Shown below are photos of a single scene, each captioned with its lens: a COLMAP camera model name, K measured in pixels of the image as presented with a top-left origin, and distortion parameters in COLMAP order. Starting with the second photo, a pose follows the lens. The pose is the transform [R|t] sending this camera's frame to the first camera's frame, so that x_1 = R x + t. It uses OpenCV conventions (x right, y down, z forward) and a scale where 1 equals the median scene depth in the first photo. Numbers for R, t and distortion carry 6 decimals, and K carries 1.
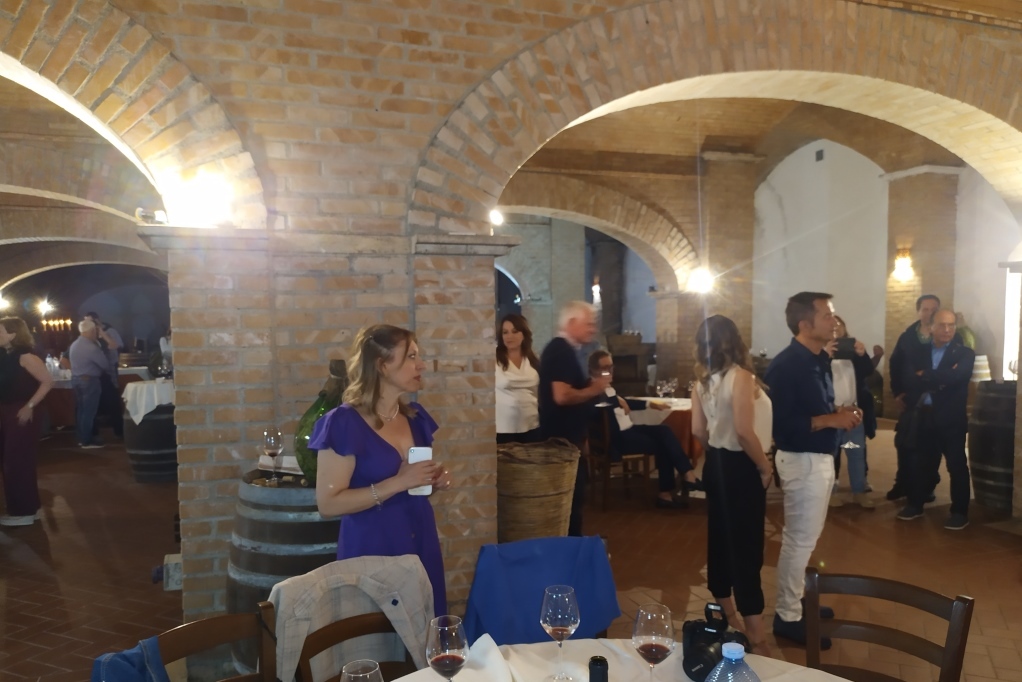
lens RADIAL K [[766.5, 0, 513.9], [0, 766.5, 384.9], [0, 0, 1]] dist [0.037361, -0.054722]
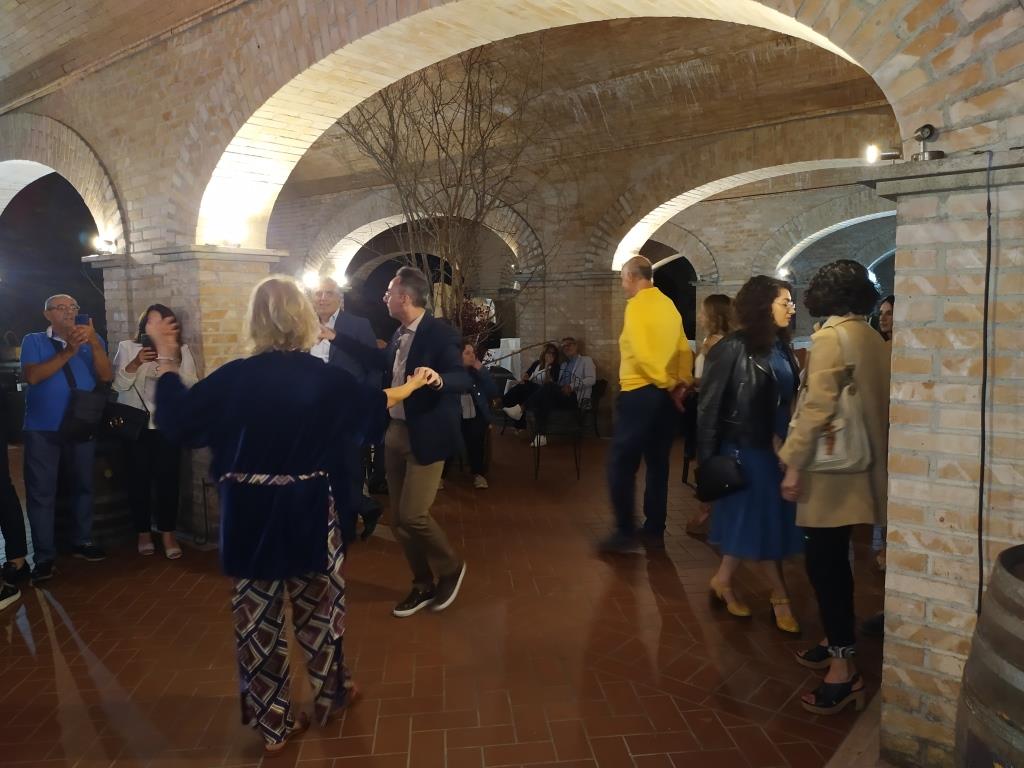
lens RADIAL K [[768.4, 0, 517.2], [0, 768.4, 382.3], [0, 0, 1]] dist [0.038003, -0.036306]
pose [[0.501745, 0.089650, -0.860357, 1.481433], [-0.067674, 0.995635, 0.064280, -0.077228], [0.862364, 0.025971, 0.505621, 0.803843]]
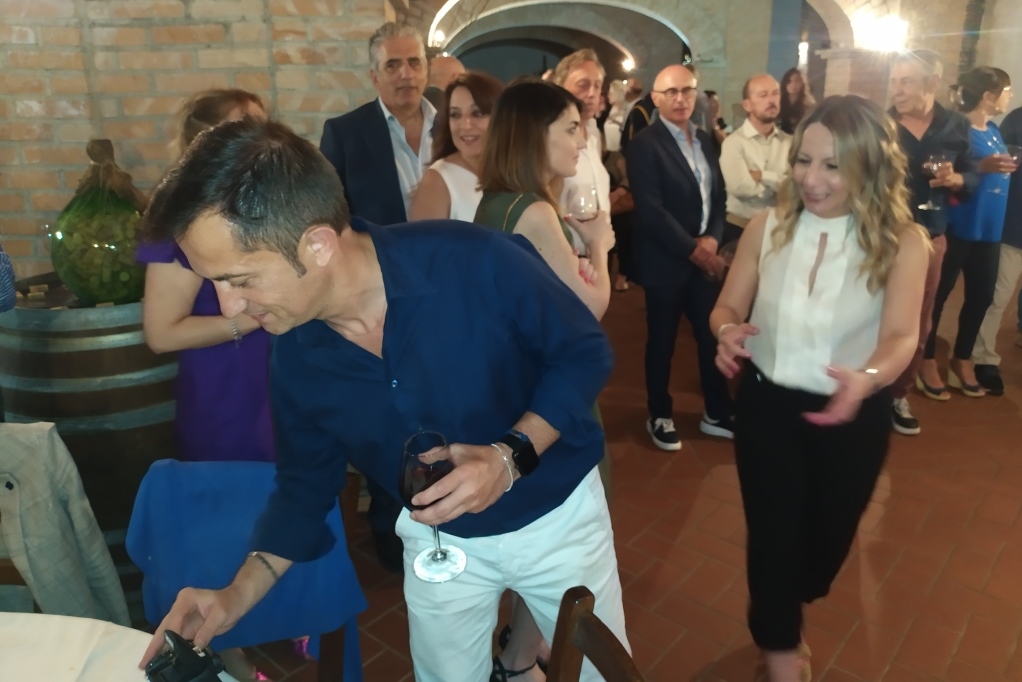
lens RADIAL K [[760.4, 0, 518.0], [0, 760.4, 303.0], [0, 0, 1]] dist [0.038572, -0.043631]
pose [[0.960013, 0.083136, -0.267325, 0.313659], [-0.029820, 0.979823, 0.197629, -0.029908], [0.278361, -0.181755, 0.943123, 0.305495]]
